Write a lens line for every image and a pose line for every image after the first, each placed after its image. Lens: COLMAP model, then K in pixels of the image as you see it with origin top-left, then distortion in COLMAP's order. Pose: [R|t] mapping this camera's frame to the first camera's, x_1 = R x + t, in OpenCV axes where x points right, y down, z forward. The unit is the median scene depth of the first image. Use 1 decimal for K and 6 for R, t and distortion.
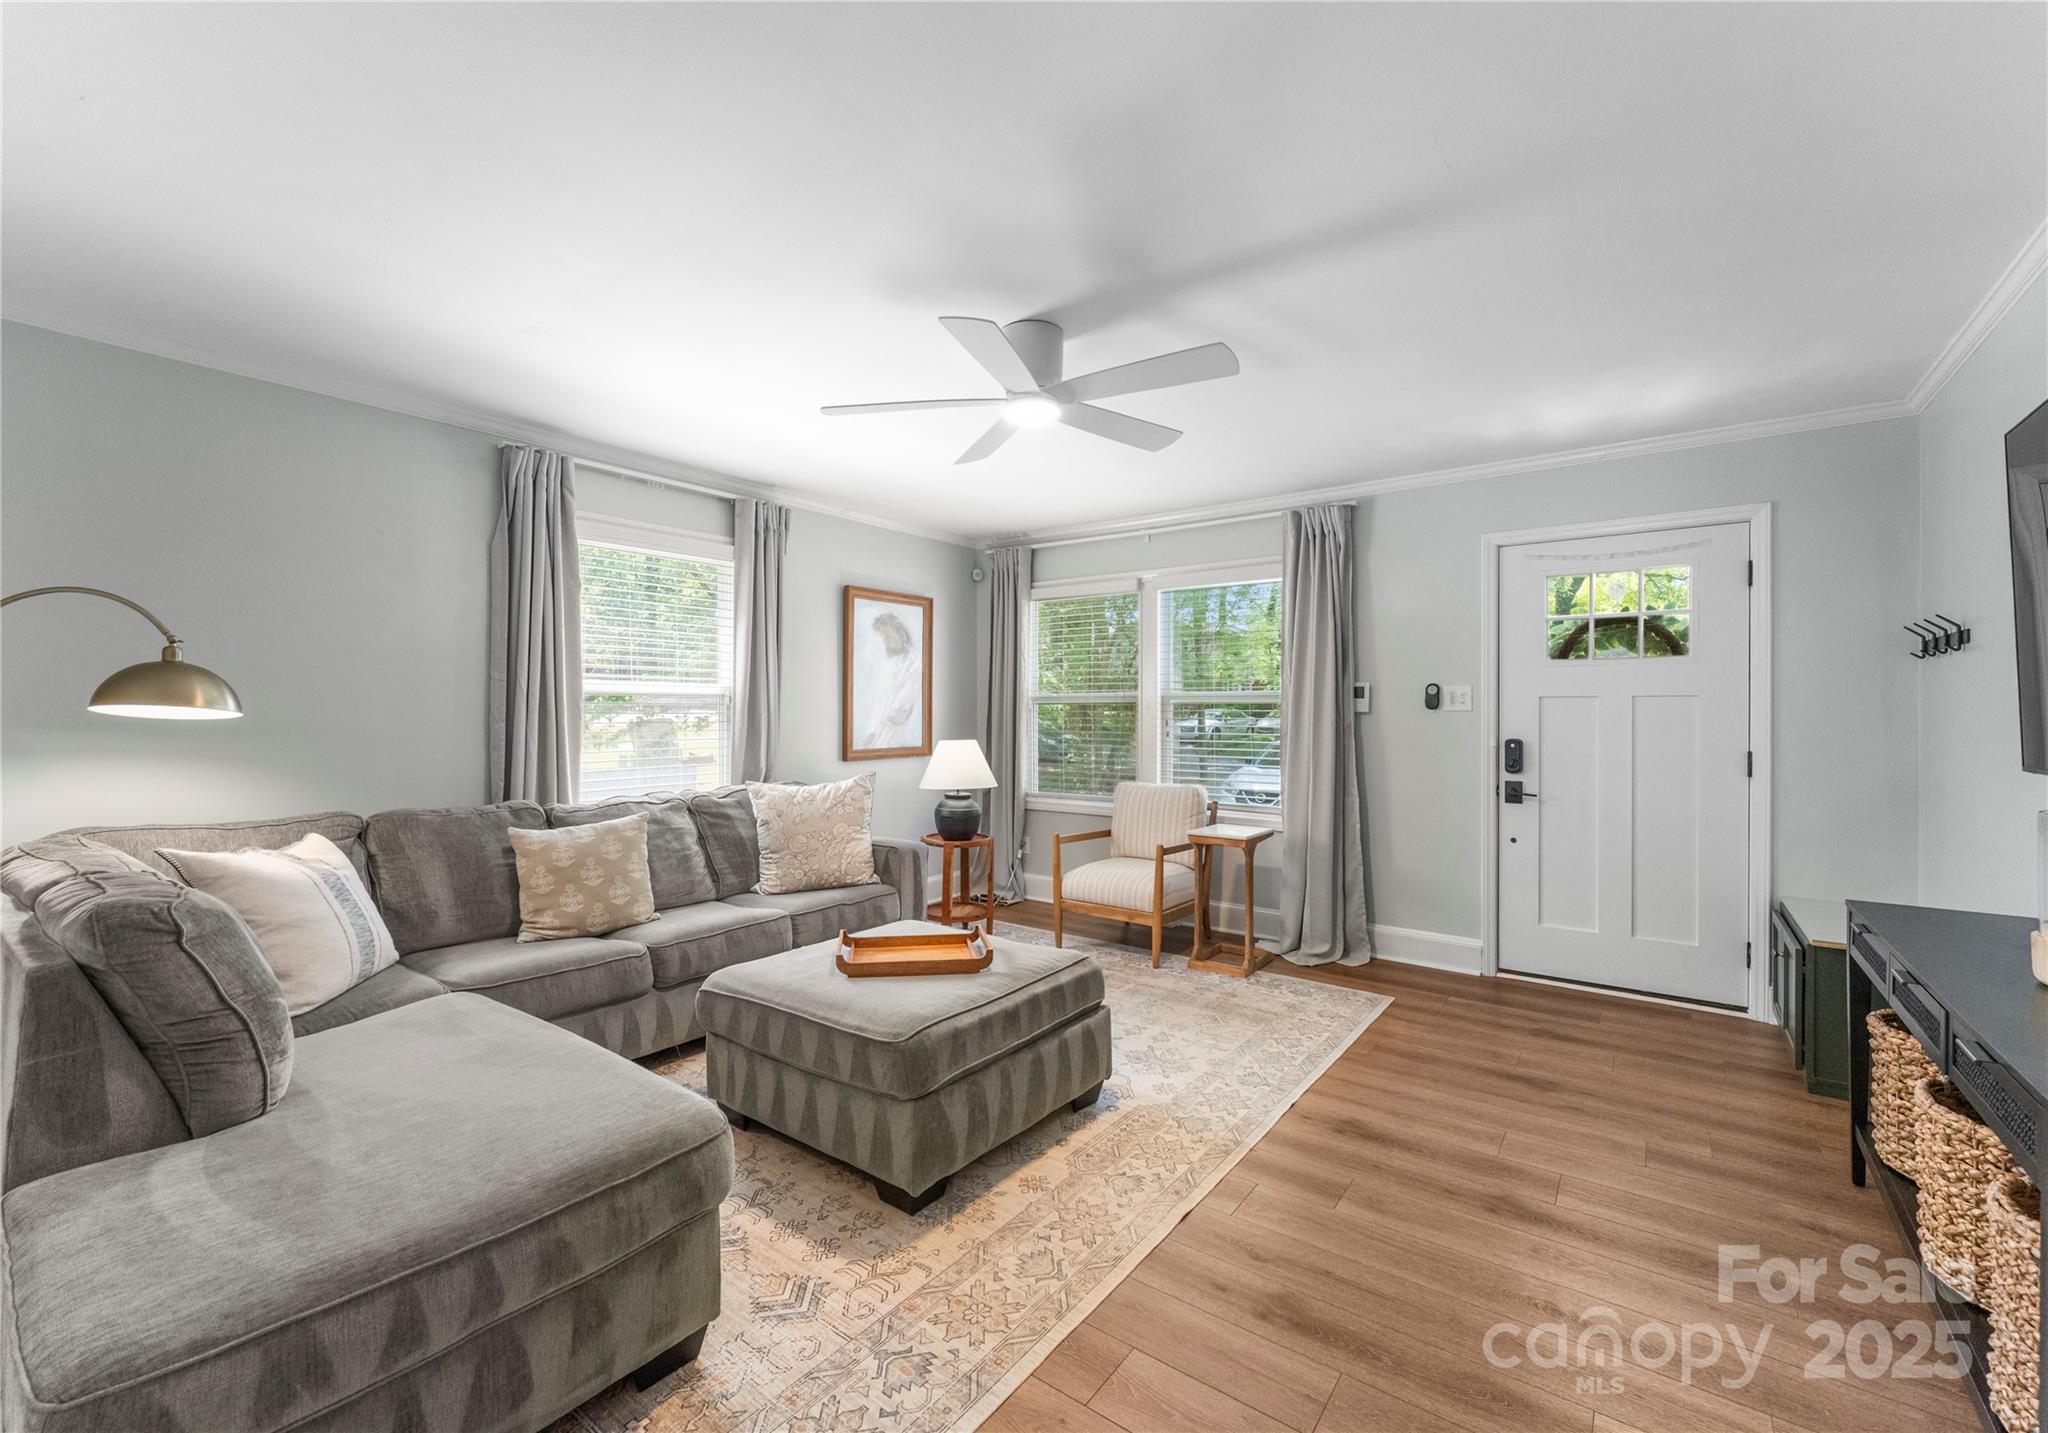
lens RADIAL K [[840.5, 0, 1021.0], [0, 840.5, 716.0], [0, 0, 1]] dist [-0.001723, -0.000199]
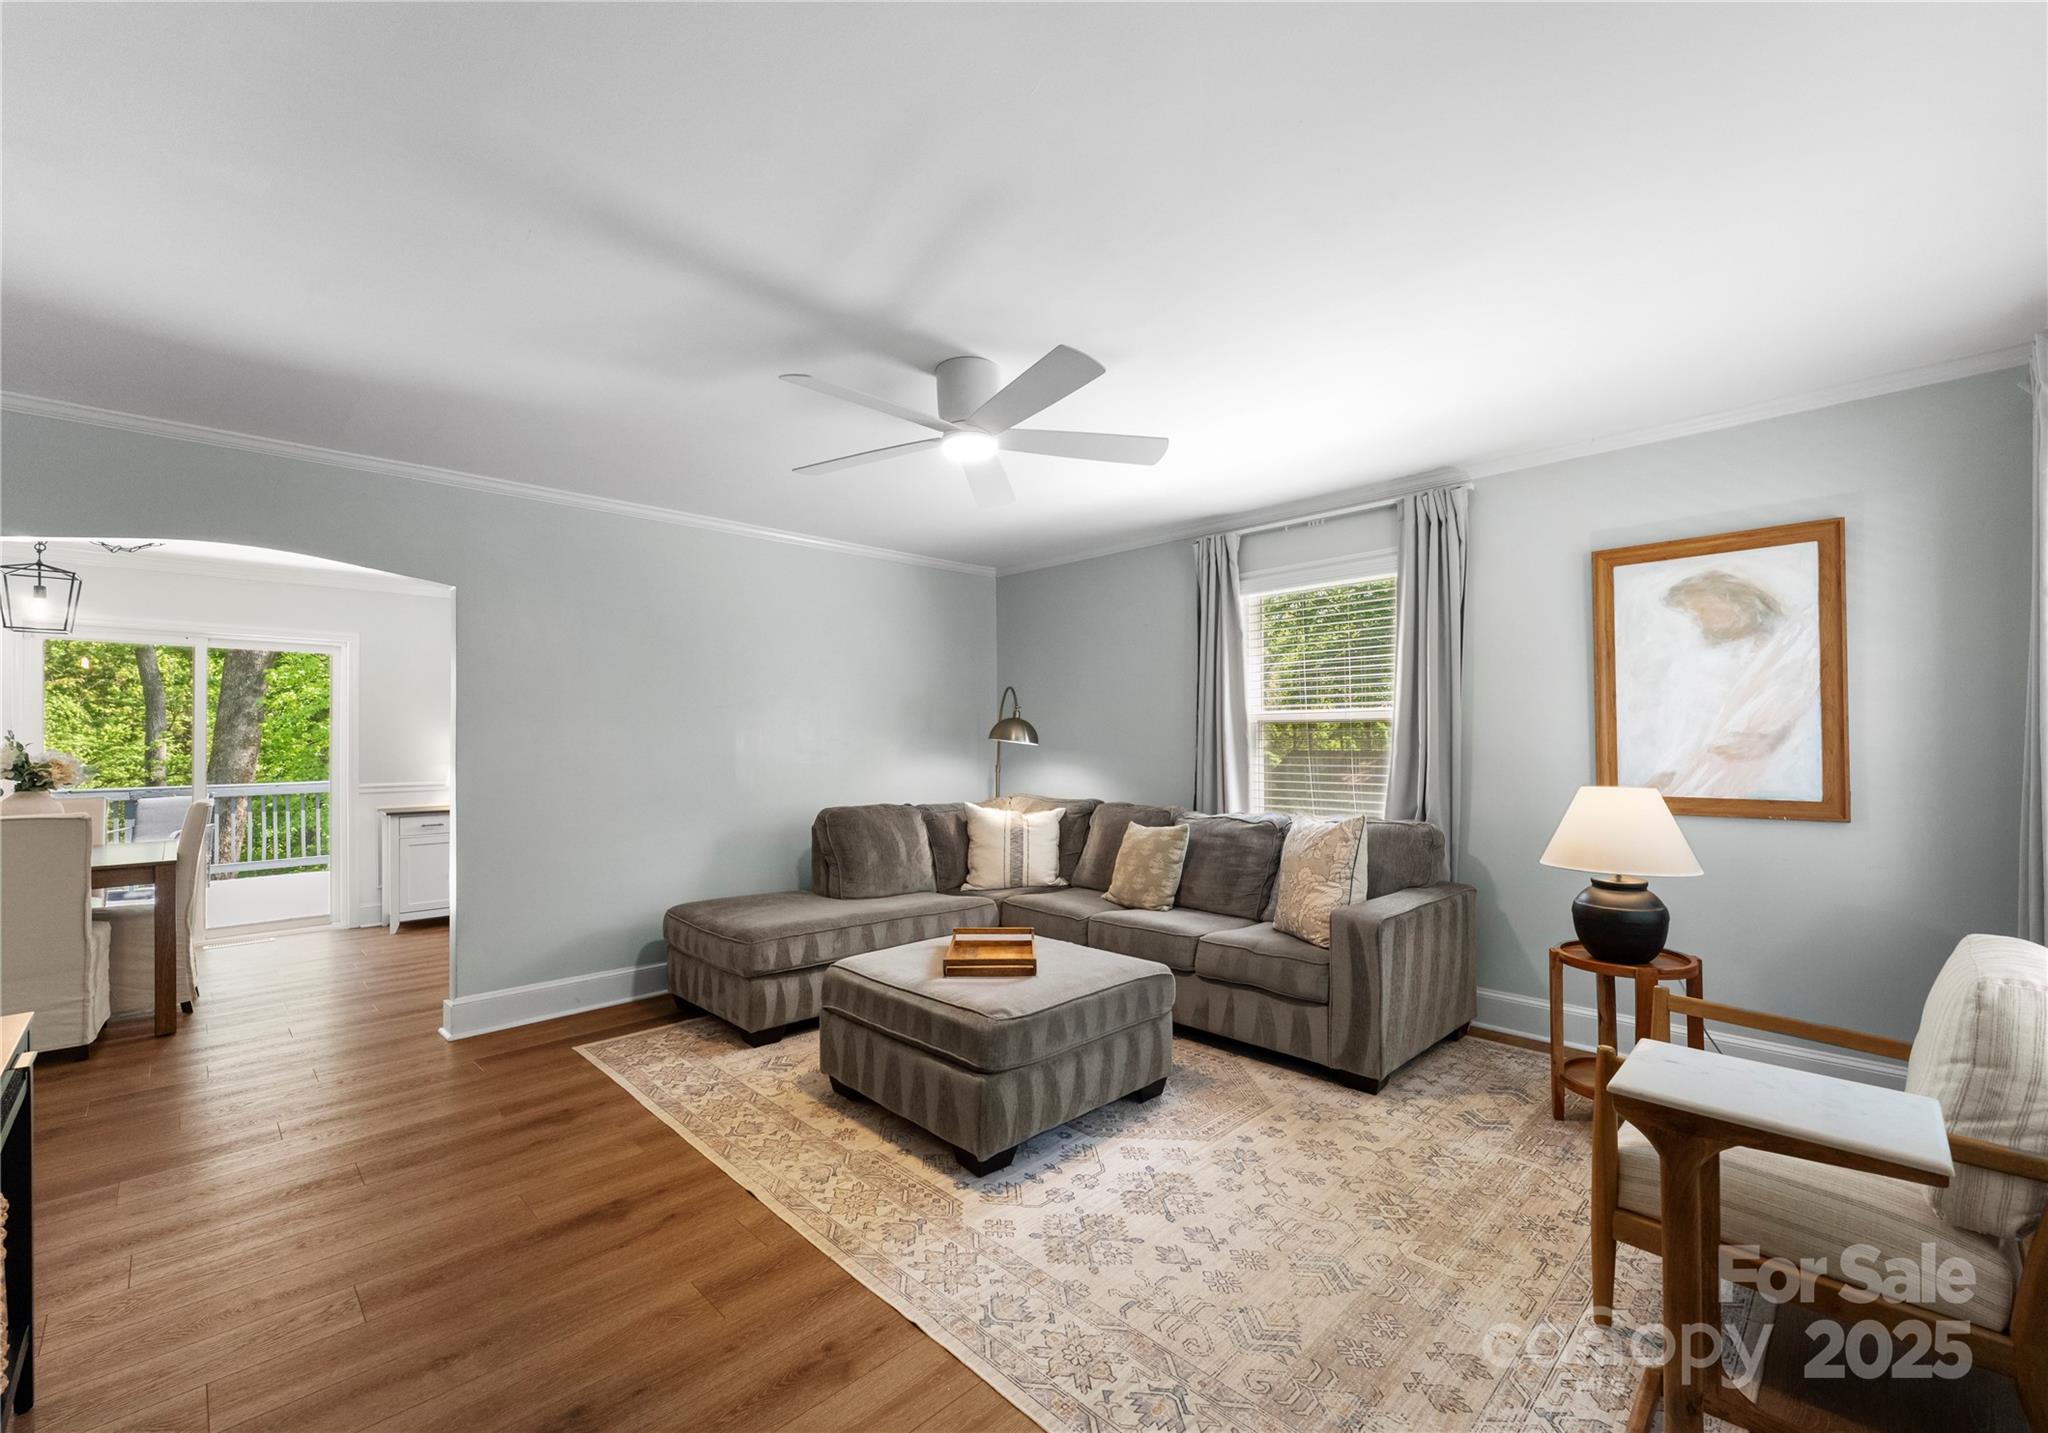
lens RADIAL K [[840.5, 0, 1021.8], [0, 840.5, 727.8], [0, 0, 1]] dist [-0.001723, -0.000199]
pose [[-0.131857, -0.010276, -0.991215, 0.963520], [0.002093, 0.999941, -0.010644, -0.012852], [0.991267, -0.003479, -0.131828, 1.145951]]
